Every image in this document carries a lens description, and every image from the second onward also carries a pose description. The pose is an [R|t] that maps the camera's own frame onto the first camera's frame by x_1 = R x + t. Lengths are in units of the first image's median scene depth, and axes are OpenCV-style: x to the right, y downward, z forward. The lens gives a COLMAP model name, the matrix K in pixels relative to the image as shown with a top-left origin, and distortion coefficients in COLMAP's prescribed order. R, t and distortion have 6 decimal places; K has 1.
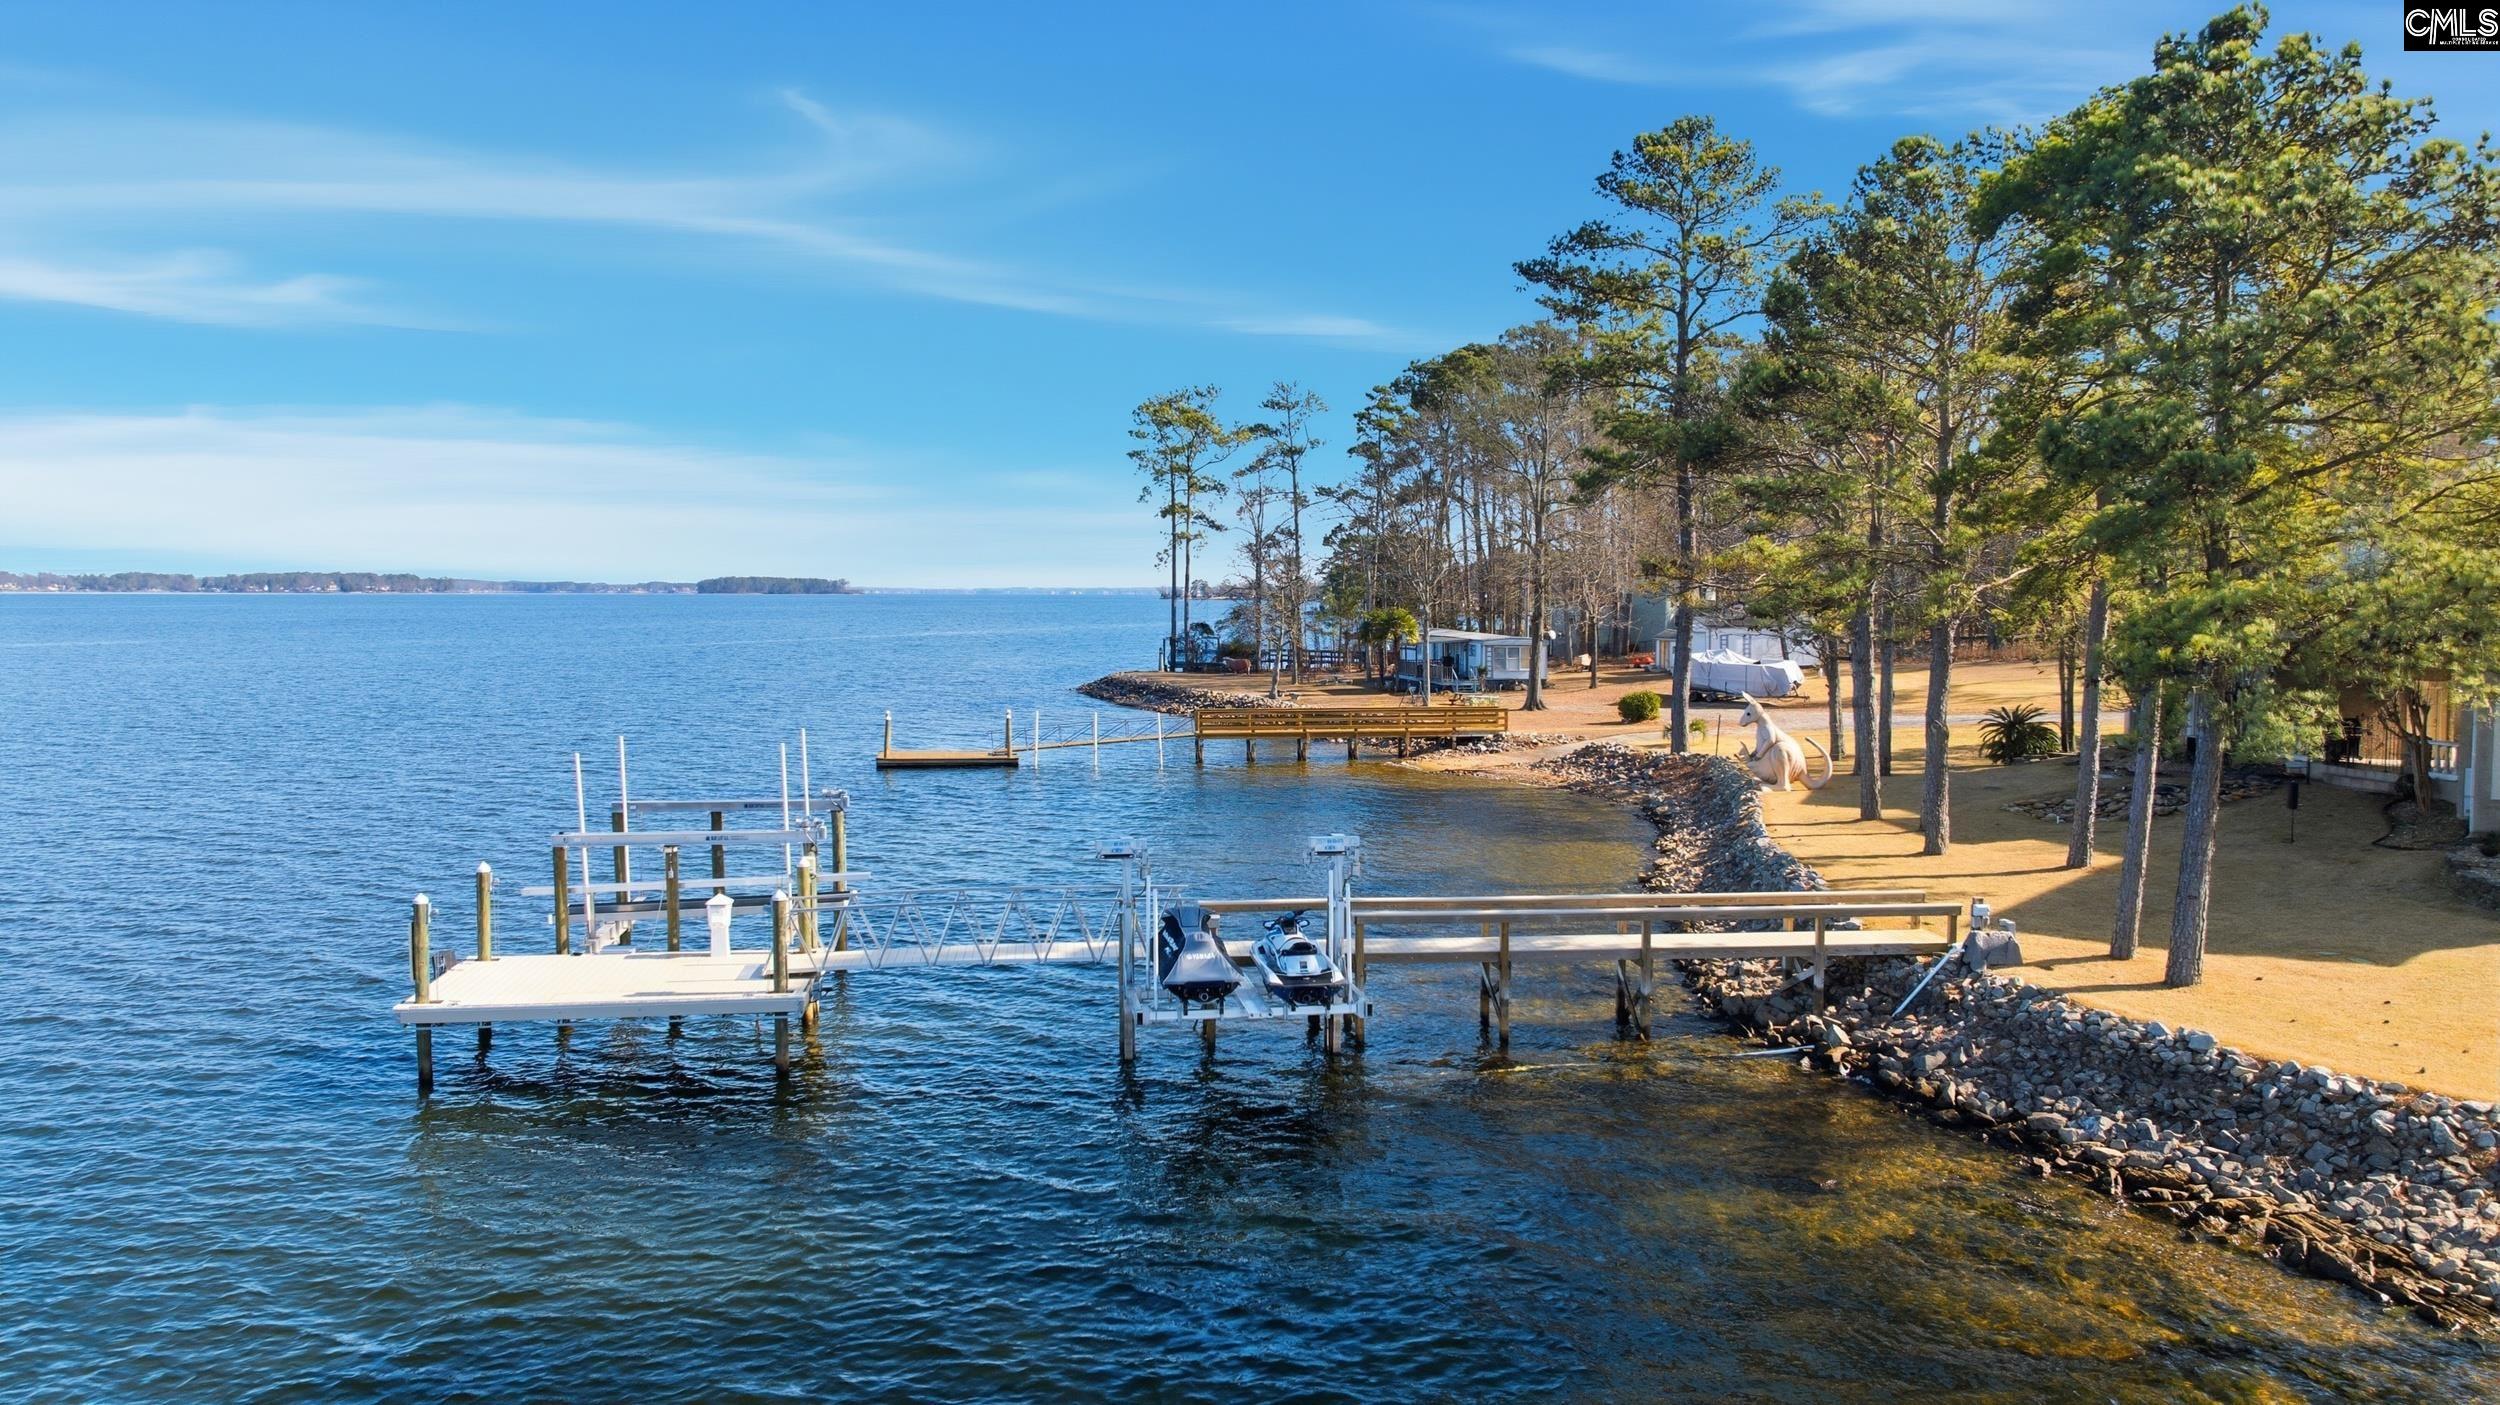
lens RADIAL K [[1759.5, 0, 1250.0], [0, 1759.5, 702.5], [0, 0, 1]] dist [-0.041442, 0.047694]
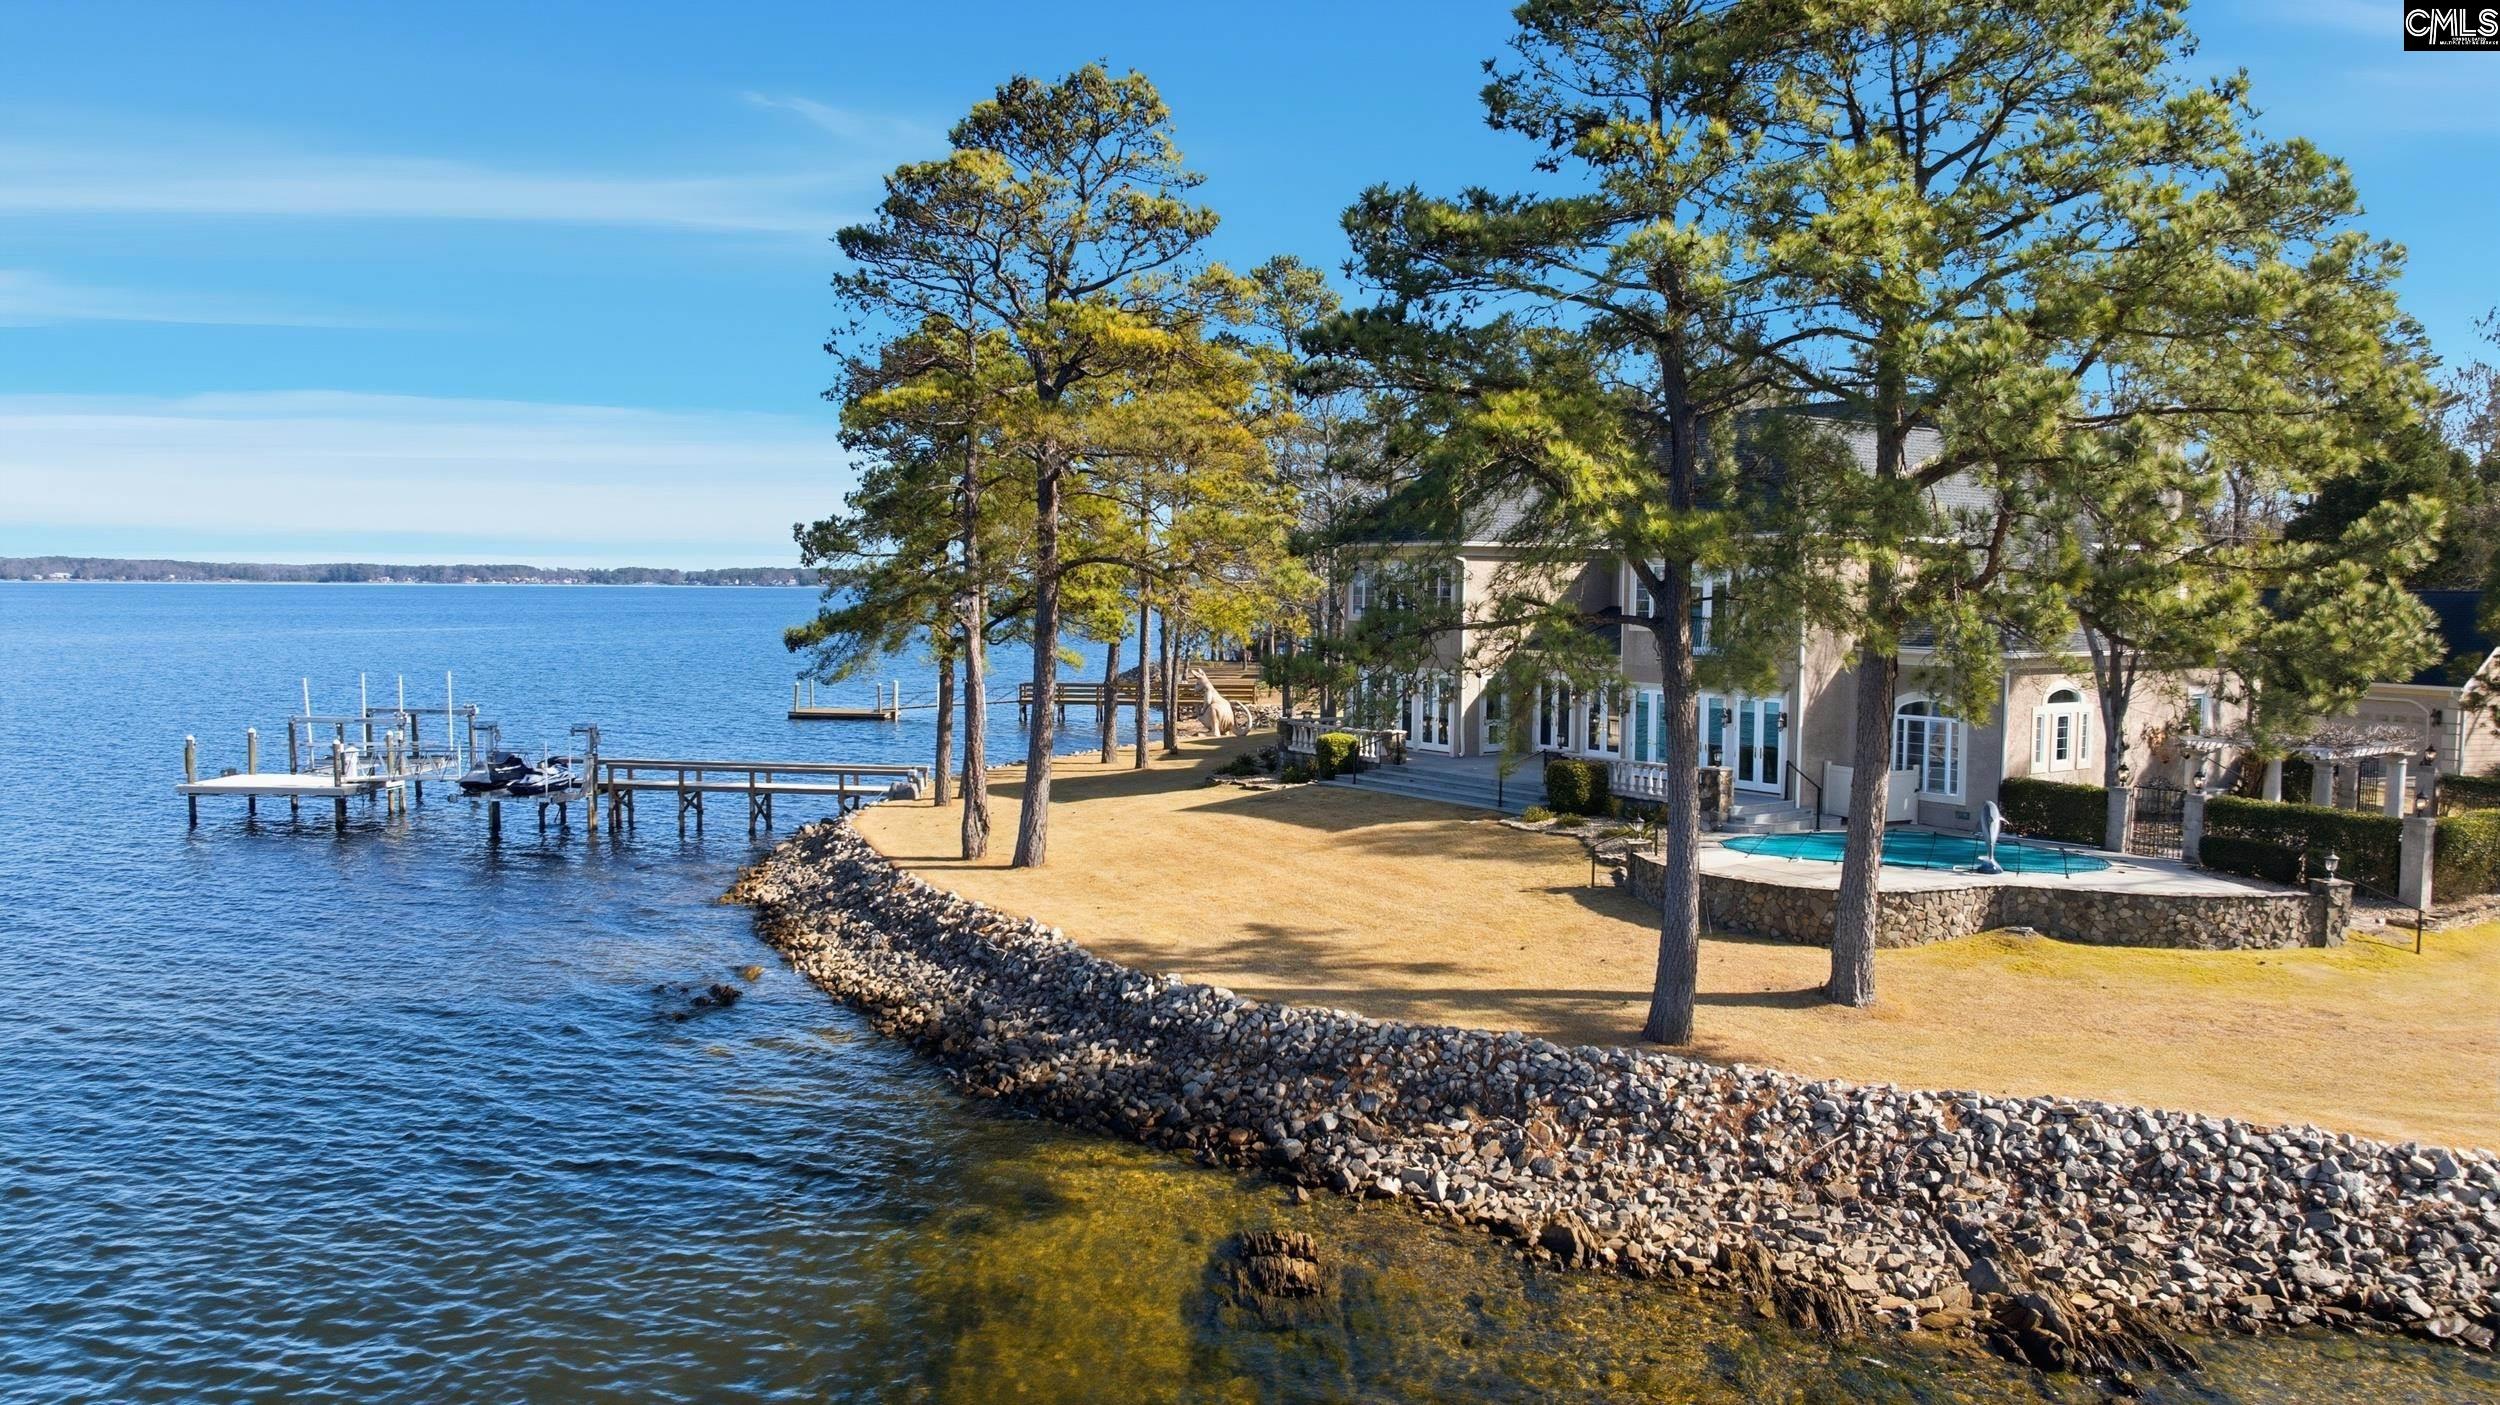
lens RADIAL K [[1759.5, 0, 1250.0], [0, 1759.5, 702.5], [0, 0, 1]] dist [-0.041442, 0.047694]
pose [[0.972303, 0.019654, -0.232895, 0.693083], [-0.019219, 0.999807, 0.004137, 0.015656], [0.232931, 0.000454, 0.972493, -0.435729]]
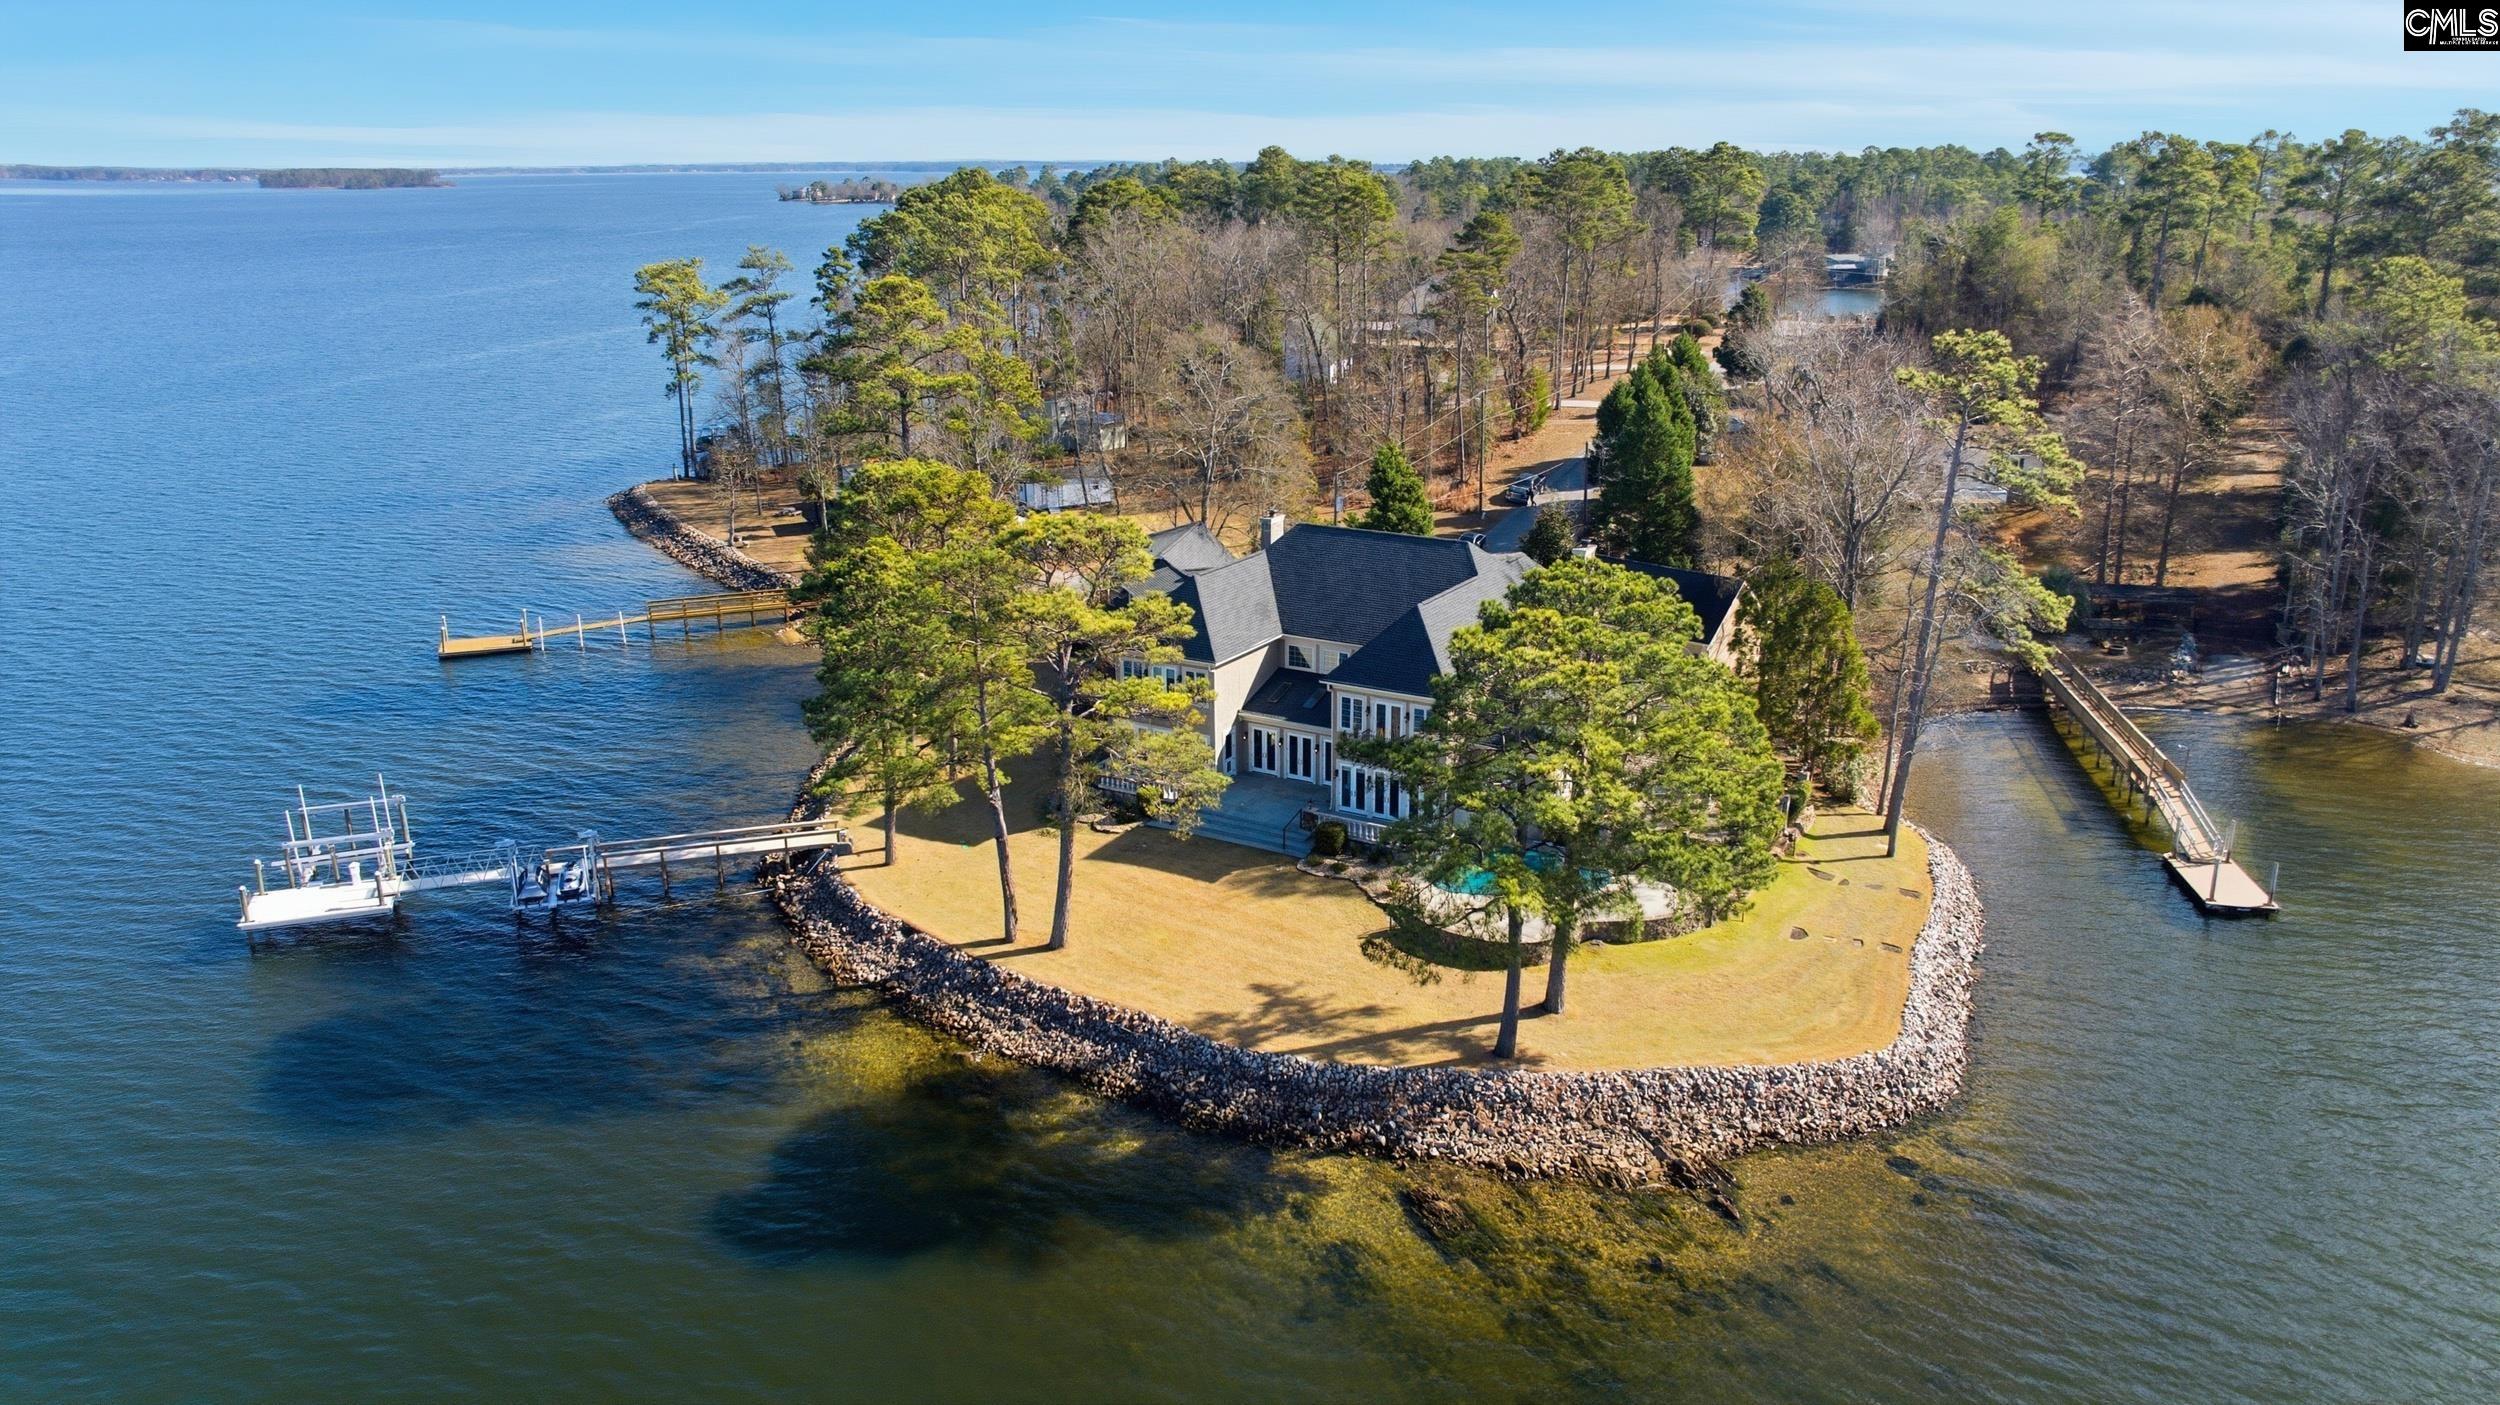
lens RADIAL K [[1762.3, 0, 1250.0], [0, 1762.3, 702.5], [0, 0, 1]] dist [-0.001579, -0.052112]
pose [[0.981533, -0.065267, 0.179816, 0.320874], [0.021292, 0.971429, 0.236373, -0.411999], [-0.190106, -0.228180, 0.954879, -0.981299]]
